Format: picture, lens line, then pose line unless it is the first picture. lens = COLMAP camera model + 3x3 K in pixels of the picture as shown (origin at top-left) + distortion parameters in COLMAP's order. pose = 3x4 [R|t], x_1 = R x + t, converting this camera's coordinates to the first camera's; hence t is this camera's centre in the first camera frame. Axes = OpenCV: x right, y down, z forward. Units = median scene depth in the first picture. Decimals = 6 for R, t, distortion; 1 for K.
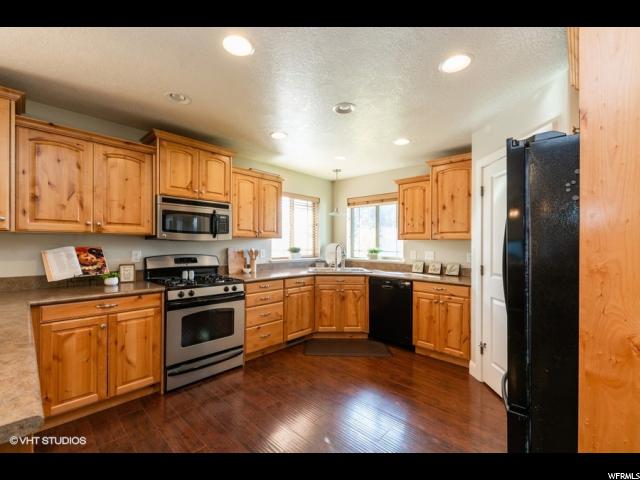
lens RADIAL K [[279.8, 0, 315.3], [0, 279.8, 239.1], [0, 0, 1]] dist [-0.001132, -0.000646]
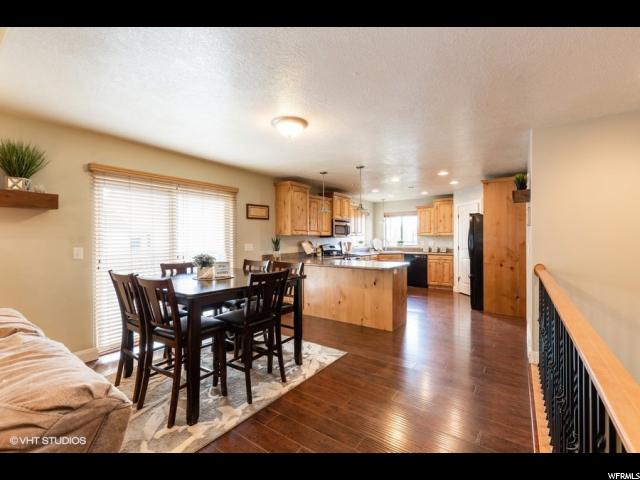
lens RADIAL K [[279.8, 0, 320.0], [0, 279.8, 240.9], [0, 0, 1]] dist [-0.001132, -0.000646]
pose [[0.991562, -0.013719, 0.128908, -0.777804], [0.010525, 0.999621, 0.025423, -0.024056], [-0.129208, -0.023852, 0.991331, -1.072484]]
